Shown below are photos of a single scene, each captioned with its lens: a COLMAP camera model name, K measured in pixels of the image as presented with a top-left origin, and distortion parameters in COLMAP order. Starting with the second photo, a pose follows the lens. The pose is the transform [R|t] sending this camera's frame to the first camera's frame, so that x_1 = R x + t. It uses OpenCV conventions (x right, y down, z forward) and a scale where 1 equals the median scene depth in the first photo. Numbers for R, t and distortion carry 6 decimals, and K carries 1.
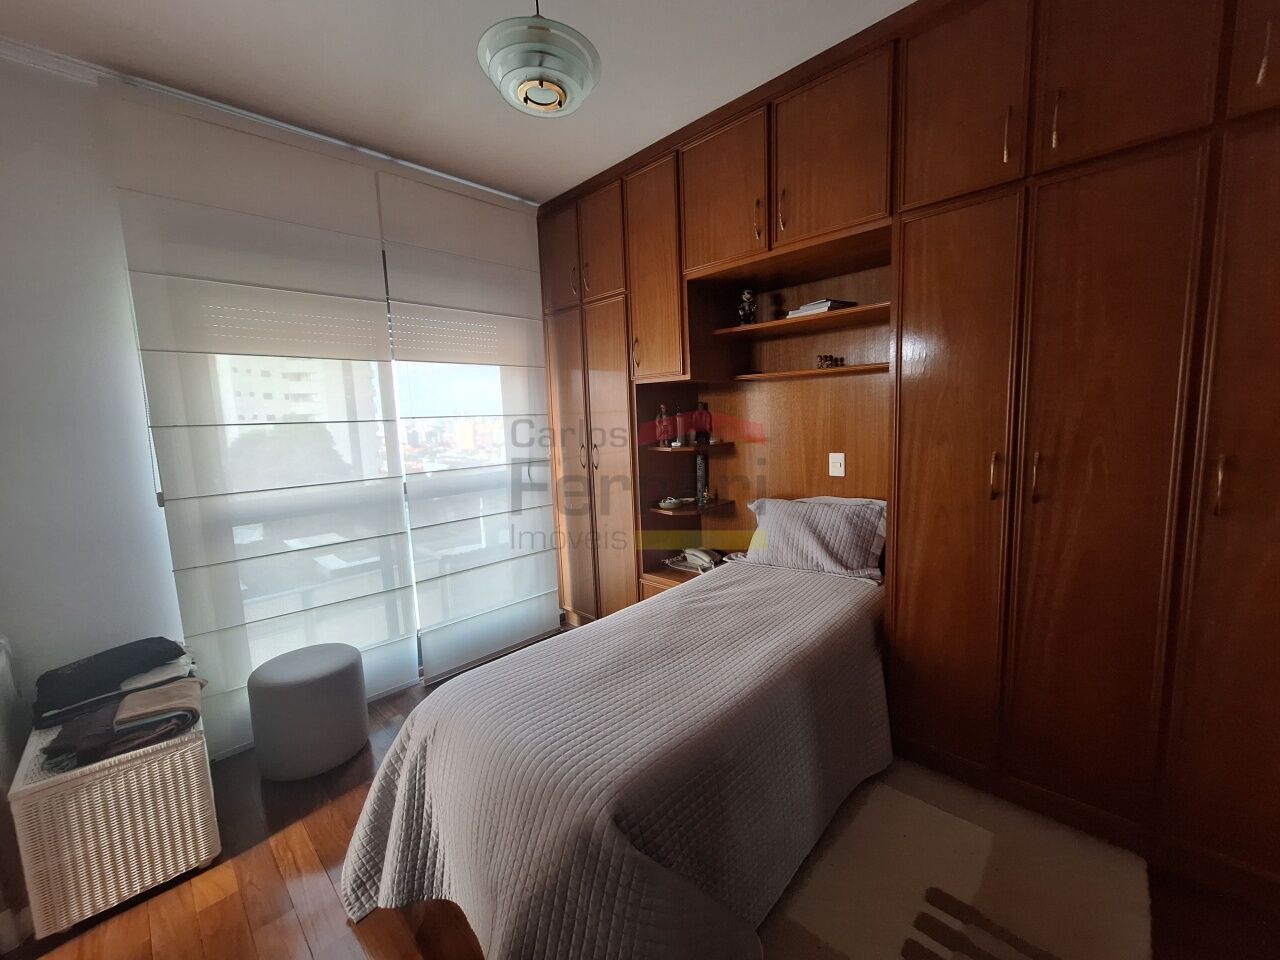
lens RADIAL K [[504.6, 0, 642.3], [0, 504.6, 477.5], [0, 0, 1]] dist [-0.001425, 0.000787]
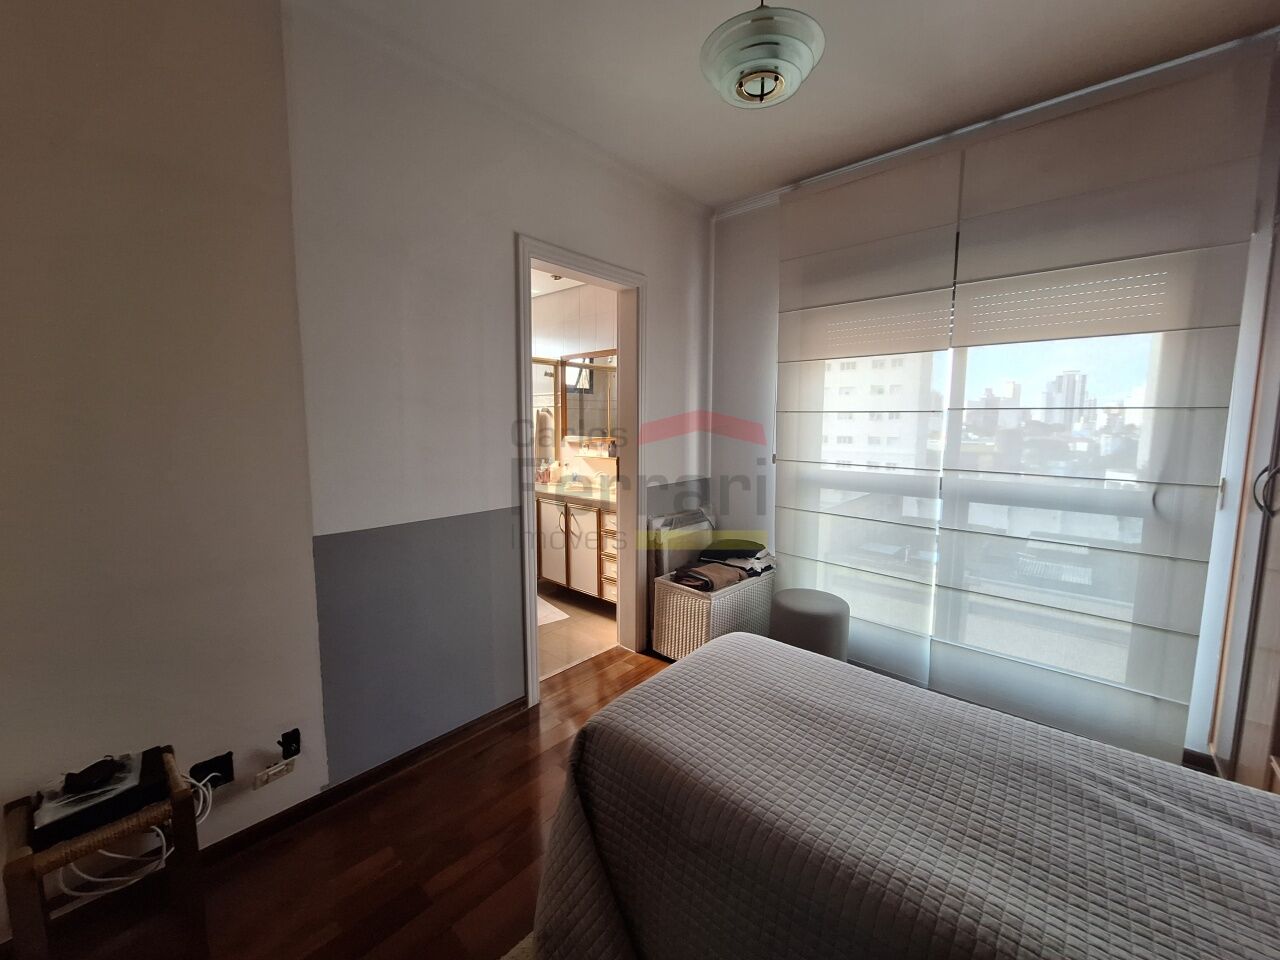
lens RADIAL K [[504.6, 0, 643.2], [0, 504.6, 467.9], [0, 0, 1]] dist [-0.001425, 0.000787]
pose [[0.063943, 0.140553, -0.988006, 0.498361], [-0.119549, 0.983982, 0.132244, -0.075931], [0.990767, 0.109659, 0.079722, 0.428522]]
